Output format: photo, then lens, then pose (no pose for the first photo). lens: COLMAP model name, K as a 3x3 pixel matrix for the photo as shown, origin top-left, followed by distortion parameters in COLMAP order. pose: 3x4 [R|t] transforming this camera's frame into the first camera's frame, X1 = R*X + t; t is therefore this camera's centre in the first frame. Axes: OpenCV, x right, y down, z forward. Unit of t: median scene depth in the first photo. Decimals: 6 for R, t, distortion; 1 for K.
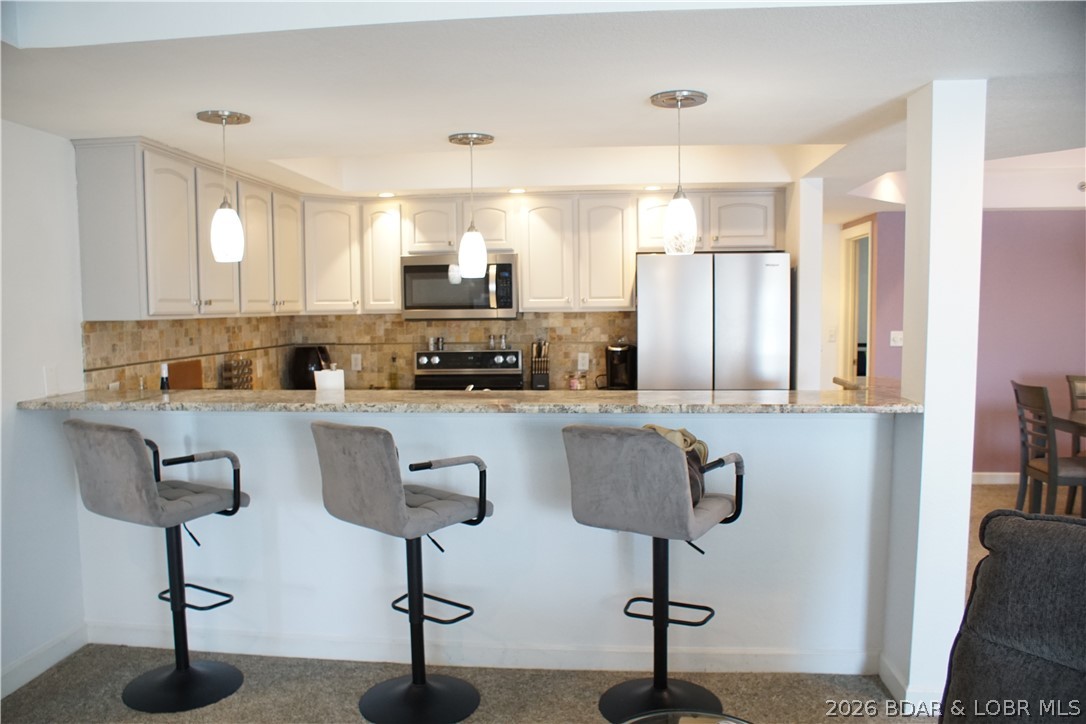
lens RADIAL K [[836.1, 0, 535.5], [0, 836.1, 387.7], [0, 0, 1]] dist [-0.162279, 0.142574]
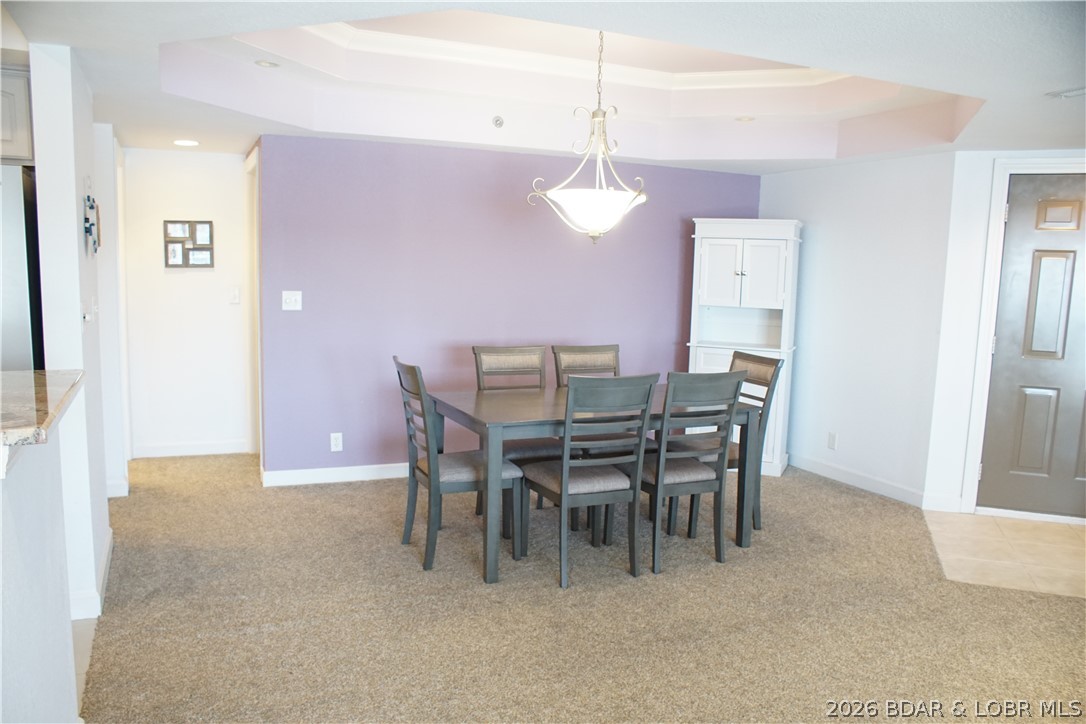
lens RADIAL K [[836.1, 0, 519.7], [0, 836.1, 384.2], [0, 0, 1]] dist [-0.162279, 0.142574]
pose [[0.866549, -0.039812, 0.497502, 0.353964], [0.017630, 0.998633, 0.049205, -0.022456], [-0.498781, -0.033868, 0.866066, 0.299573]]
